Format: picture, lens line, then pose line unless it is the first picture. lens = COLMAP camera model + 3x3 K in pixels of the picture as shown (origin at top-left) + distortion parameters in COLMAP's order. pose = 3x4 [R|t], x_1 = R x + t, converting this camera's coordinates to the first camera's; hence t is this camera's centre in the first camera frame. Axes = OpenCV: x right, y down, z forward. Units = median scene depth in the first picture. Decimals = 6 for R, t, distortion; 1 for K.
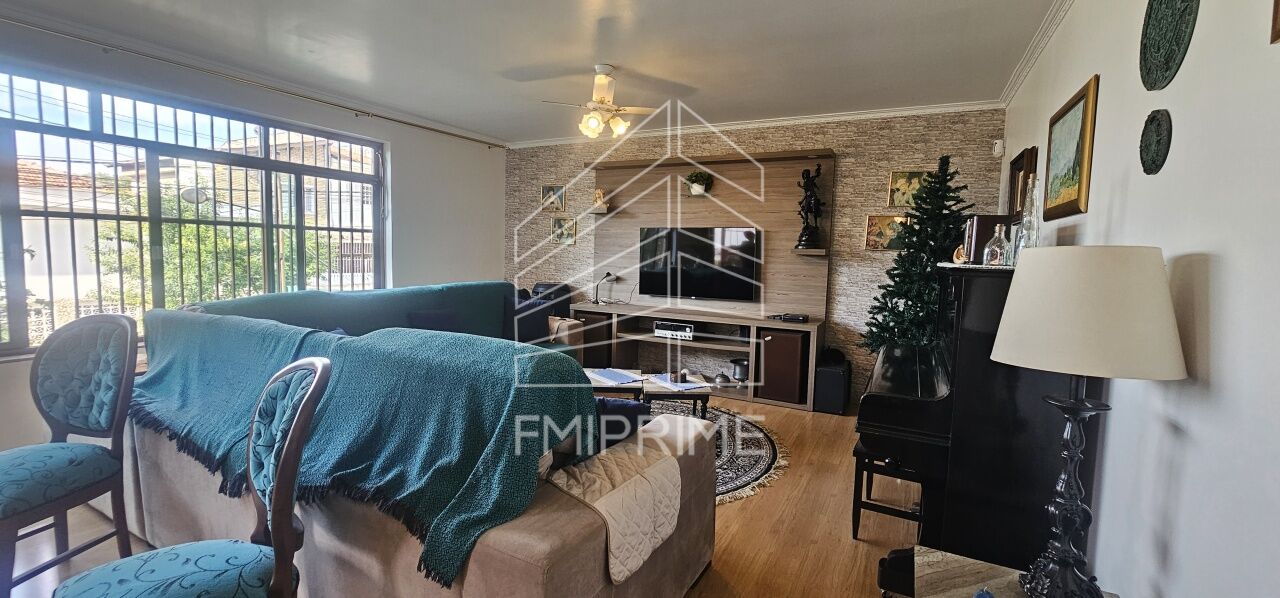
lens RADIAL K [[516.6, 0, 639.3], [0, 516.6, 291.7], [0, 0, 1]] dist [-0.000011, 0.000019]
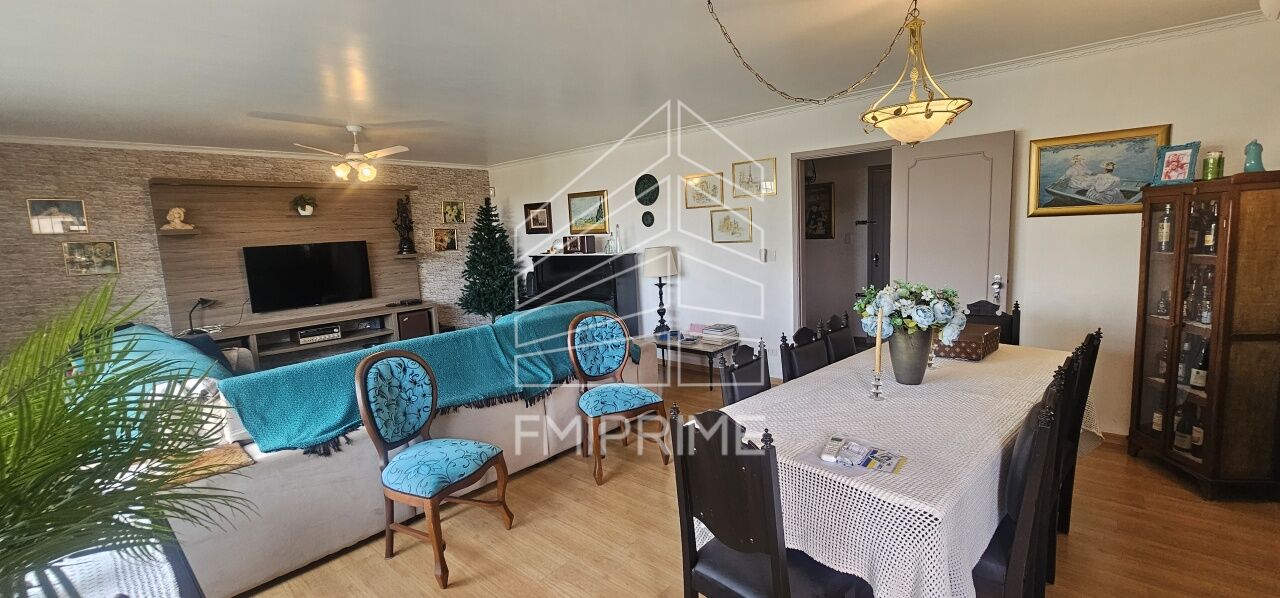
lens RADIAL K [[520.9, 0, 640.0], [0, 520.9, 289.6], [0, 0, 1]] dist [0.000451, -0.000185]
pose [[0.246340, -0.148467, 0.957744, -0.888537], [0.141285, 0.983142, 0.116065, -0.058872], [-0.958830, 0.106724, 0.263163, 0.010312]]
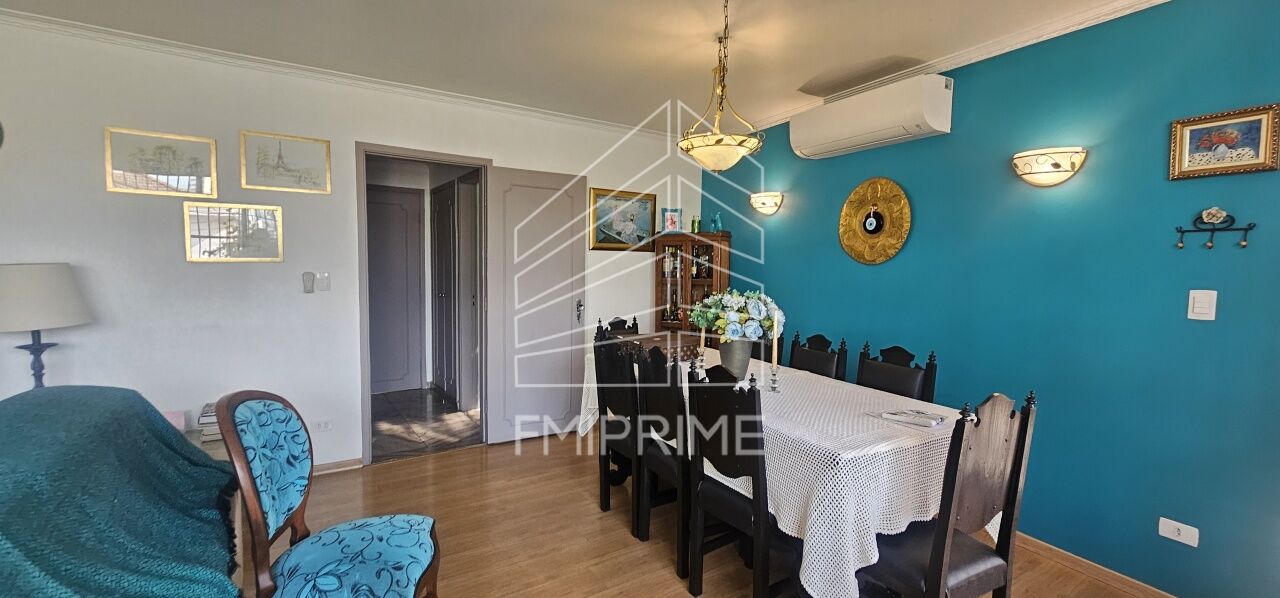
lens RADIAL K [[538.7, 0, 640.0], [0, 538.7, 299.0], [0, 0, 1]] dist [0.001180, 0.000208]
pose [[-0.877803, -0.066576, 0.474374, -0.537531], [0.008472, 0.987982, 0.154335, -0.055274], [-0.478948, 0.139494, -0.866689, 0.460118]]
